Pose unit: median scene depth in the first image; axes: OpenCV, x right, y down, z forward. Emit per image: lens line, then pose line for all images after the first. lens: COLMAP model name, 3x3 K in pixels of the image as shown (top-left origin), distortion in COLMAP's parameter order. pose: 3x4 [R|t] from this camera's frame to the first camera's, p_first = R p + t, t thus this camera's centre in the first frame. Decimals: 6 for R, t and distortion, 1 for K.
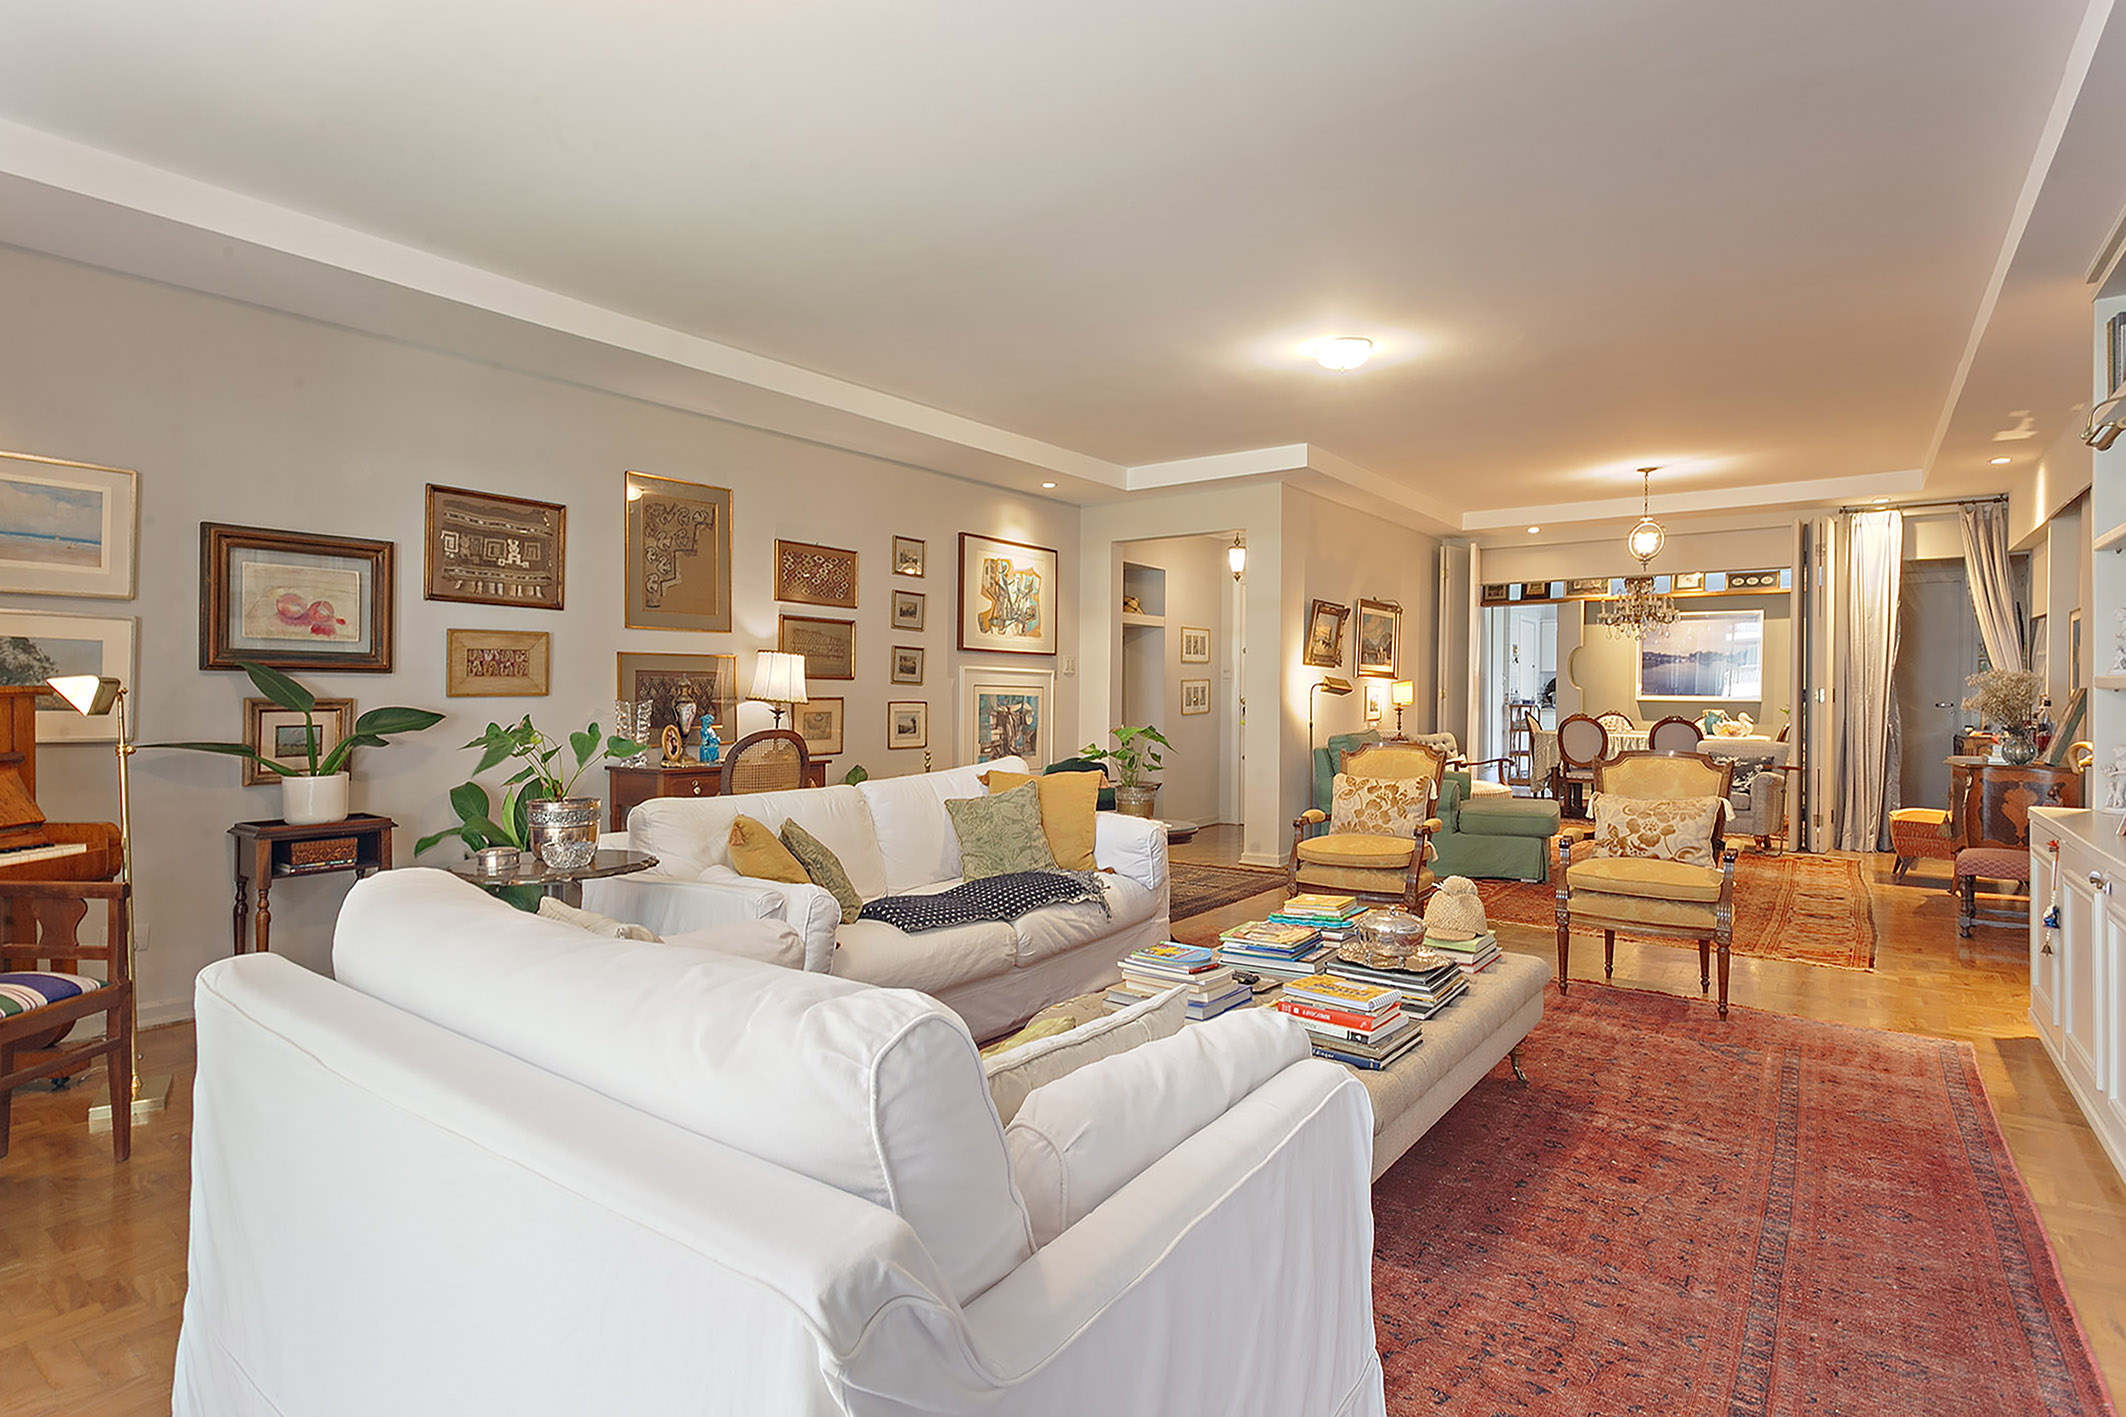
lens RADIAL K [[997.0, 0, 1061.4], [0, 997.0, 695.5], [0, 0, 1]] dist [-0.006161, 0.000488]
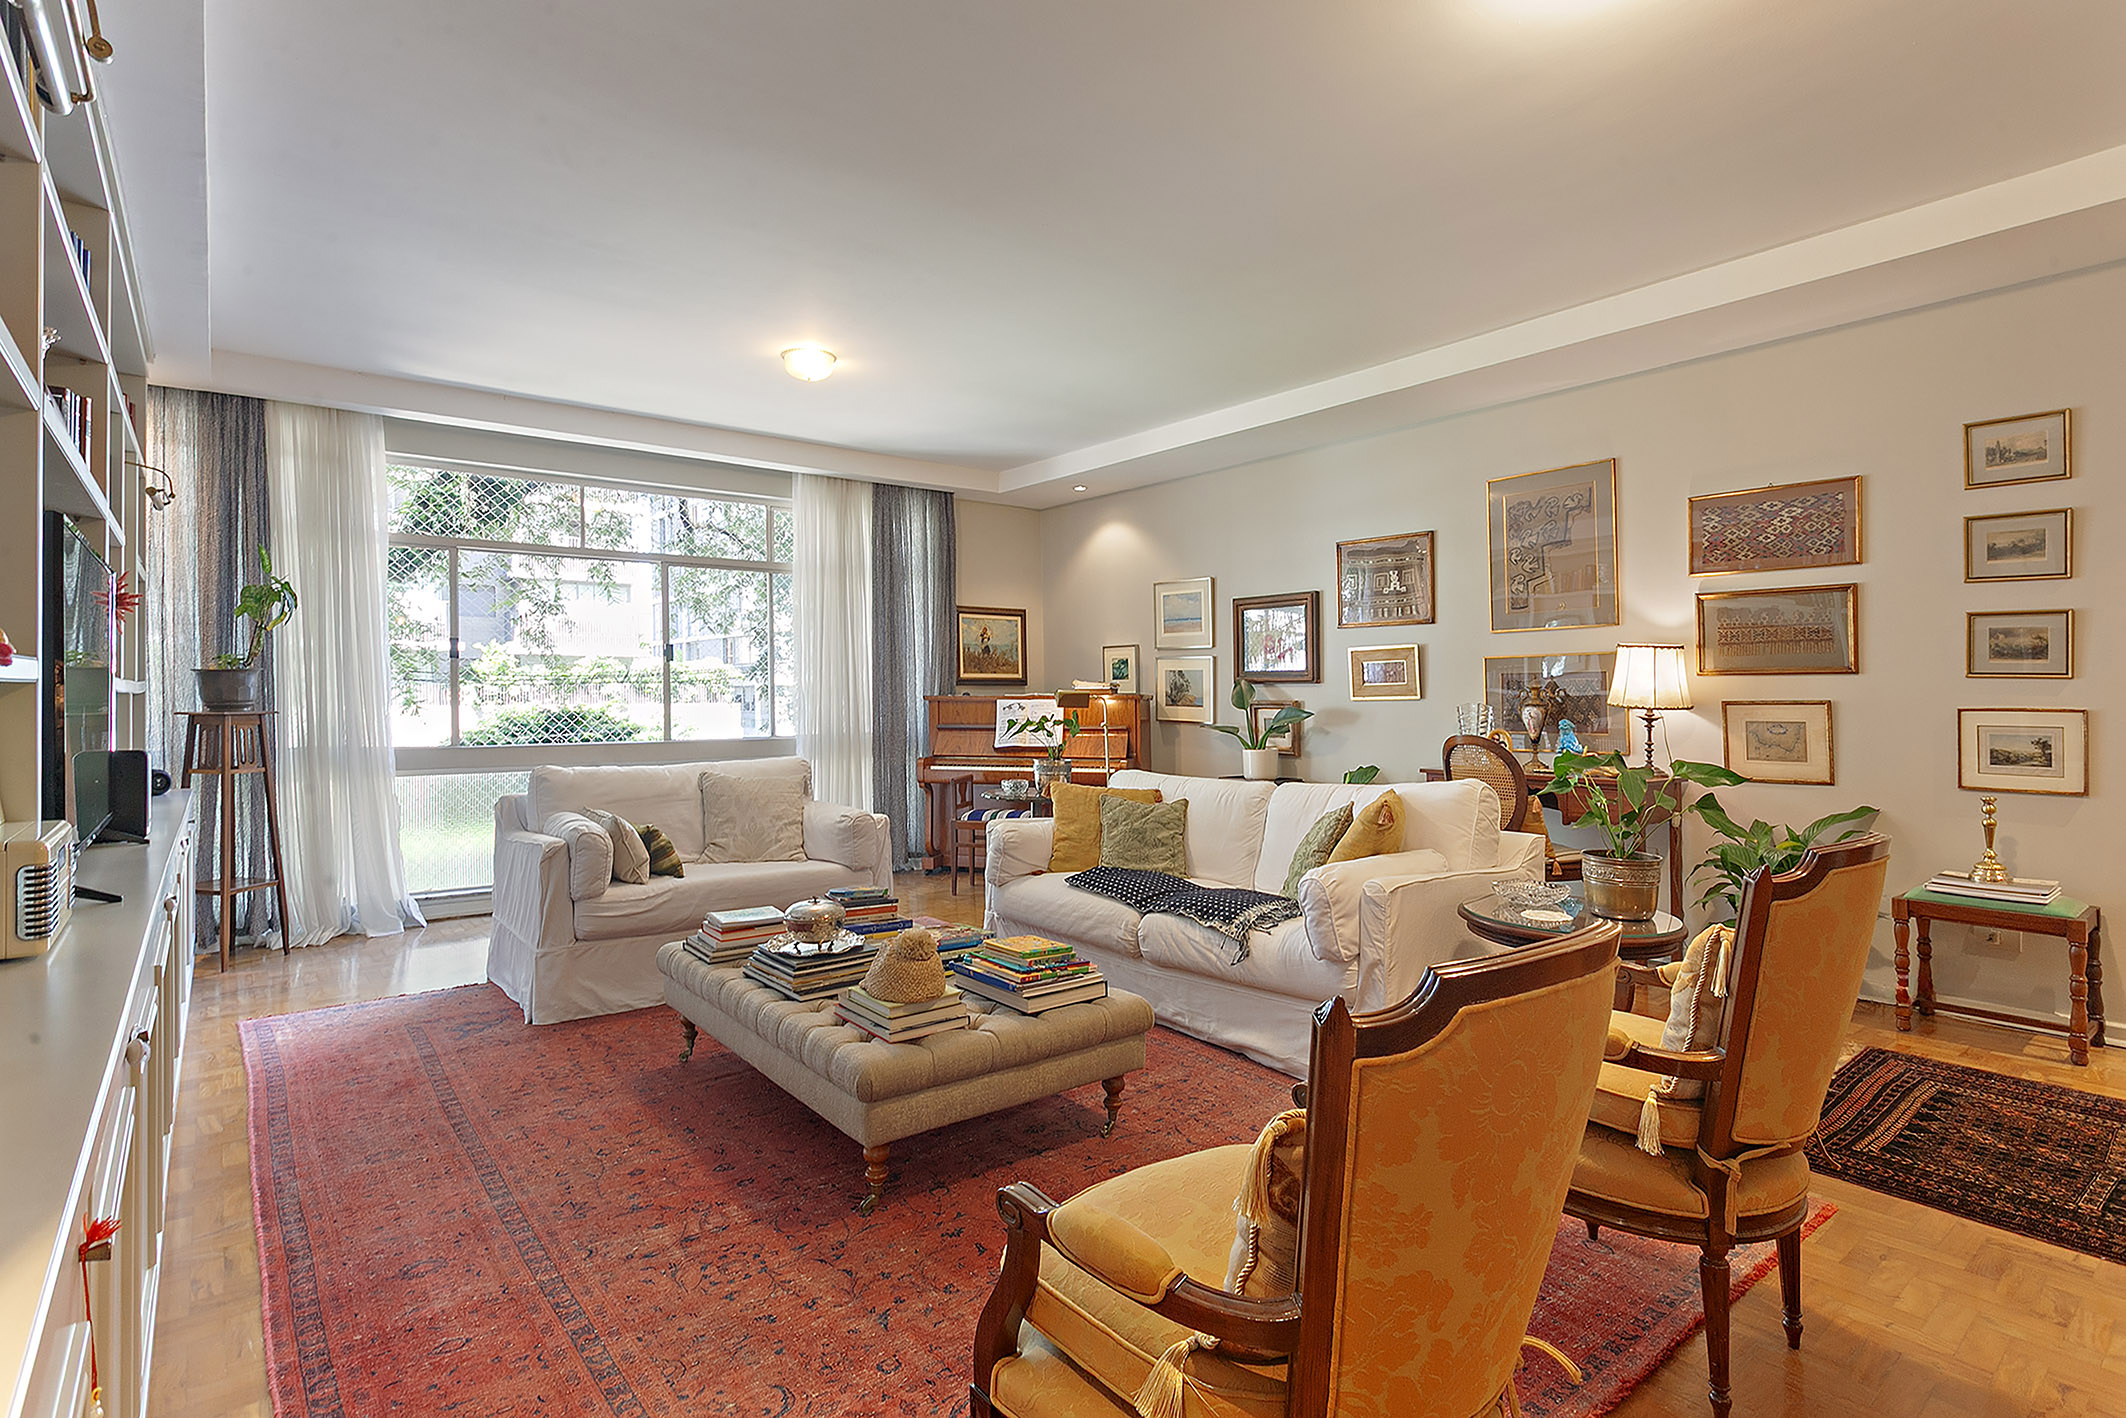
lens RADIAL K [[1049.0, 0, 1012.9], [0, 1049.0, 688.3], [0, 0, 1]] dist [-0.005696, 0.000246]
pose [[-0.251940, -0.010221, -0.967689, 0.660707], [0.001285, 0.999940, -0.010896, 0.000444], [0.967742, -0.003988, -0.251912, 0.716078]]
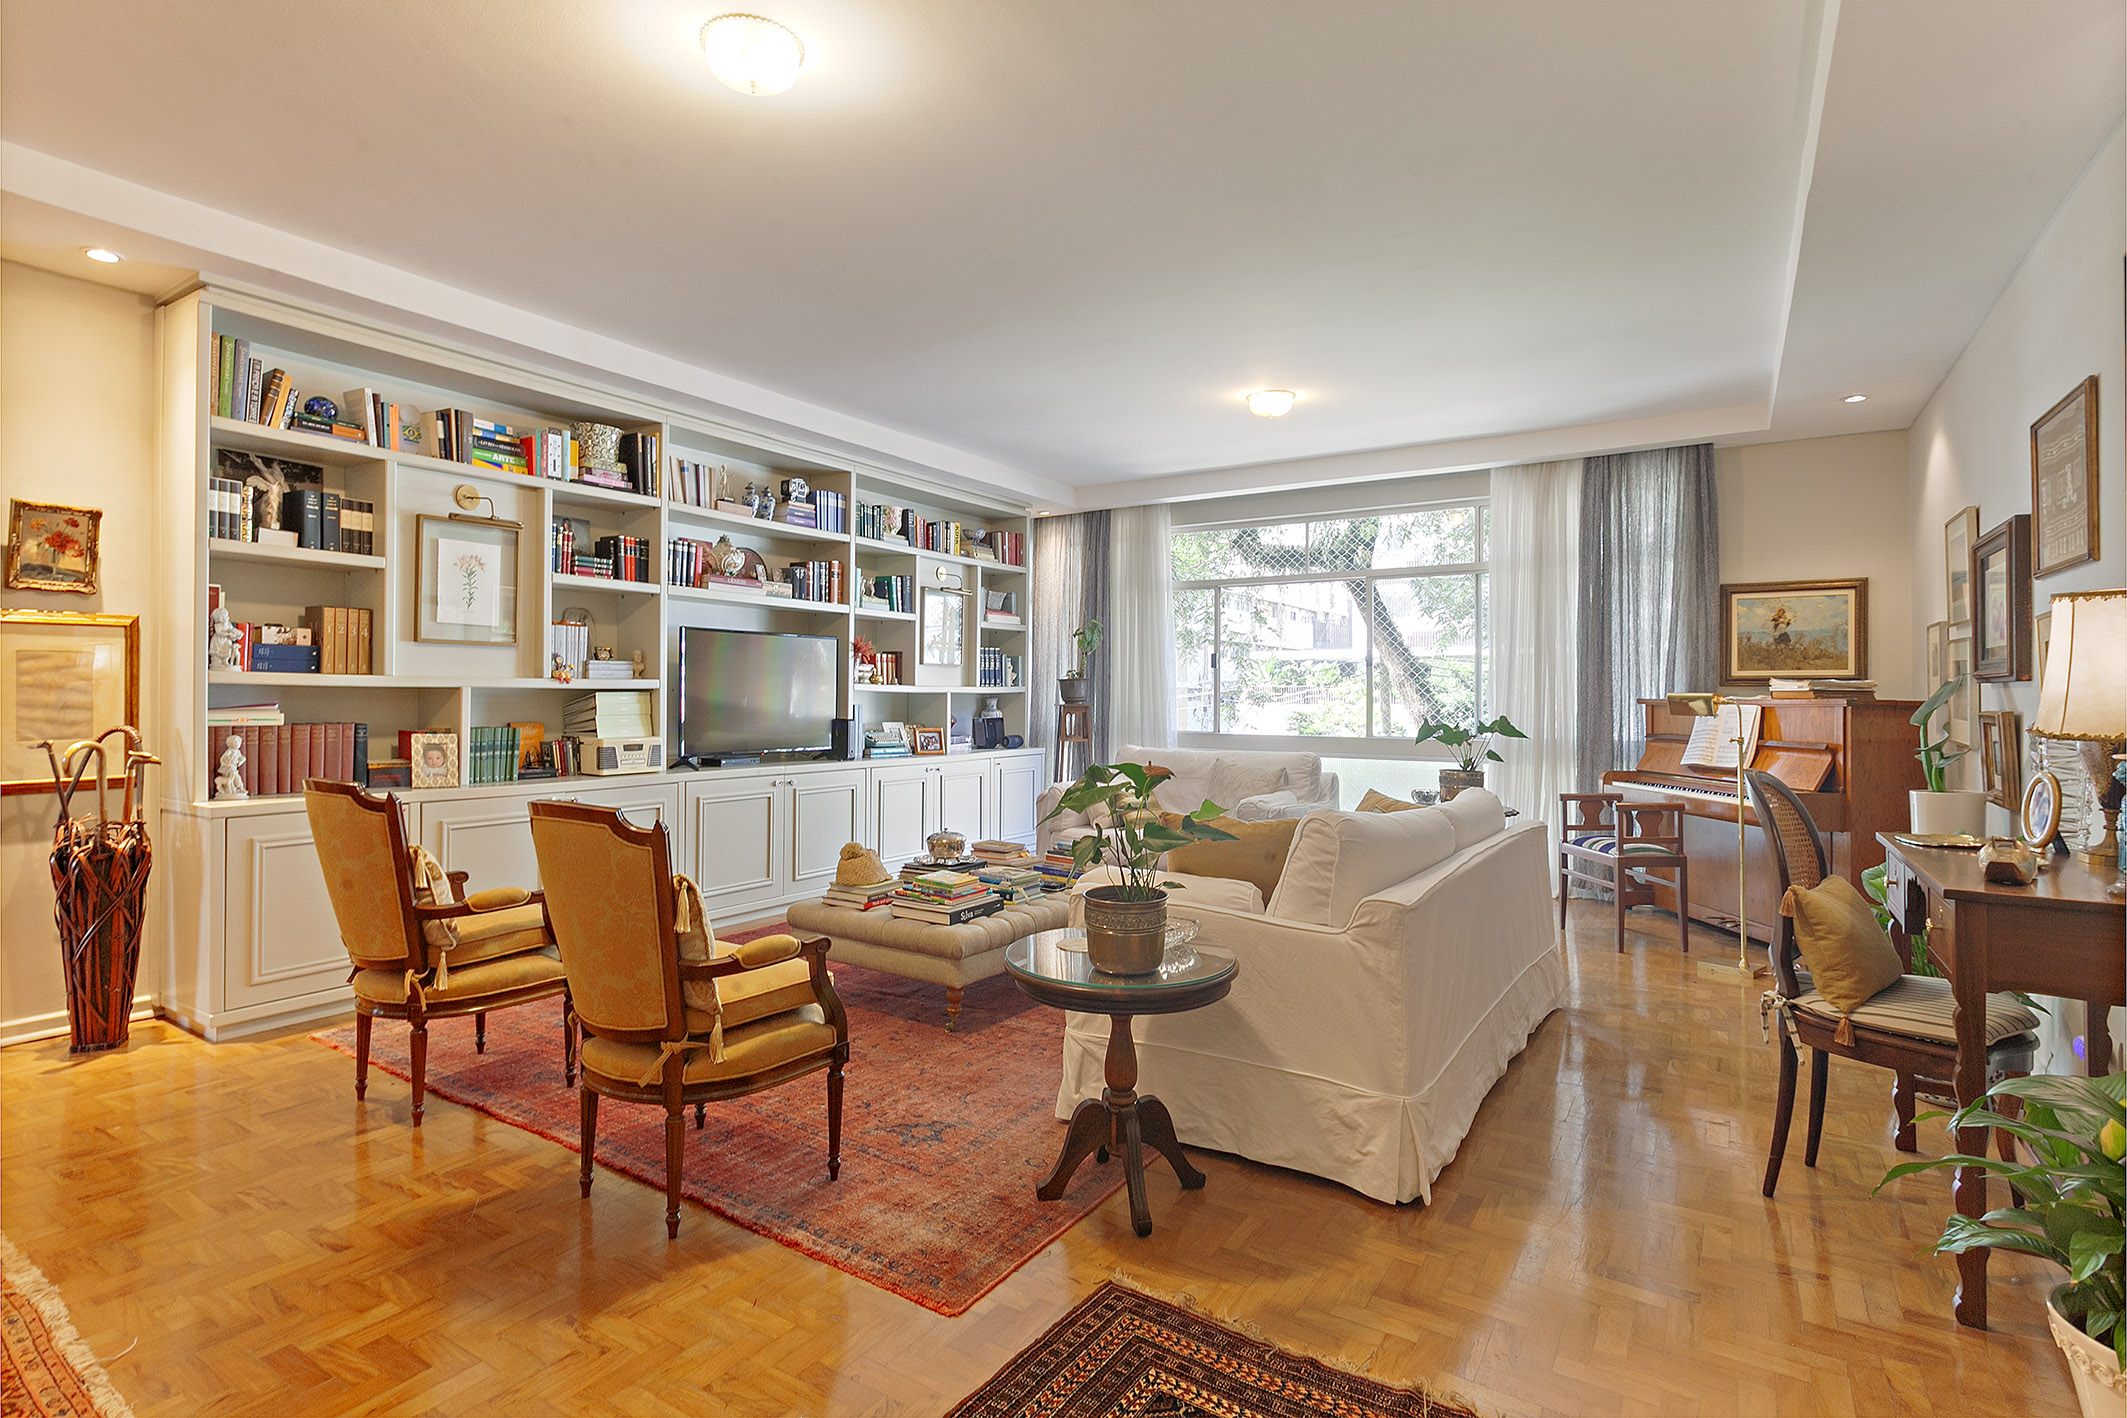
lens RADIAL K [[1049.5, 0, 1058.7], [0, 1049.5, 693.0], [0, 0, 1]] dist [-0.005696, 0.000246]
pose [[-0.995353, -0.009689, -0.095806, 0.096401], [-0.009509, 0.999952, -0.002334, -0.002647], [0.095824, -0.001412, -0.995397, 1.356436]]
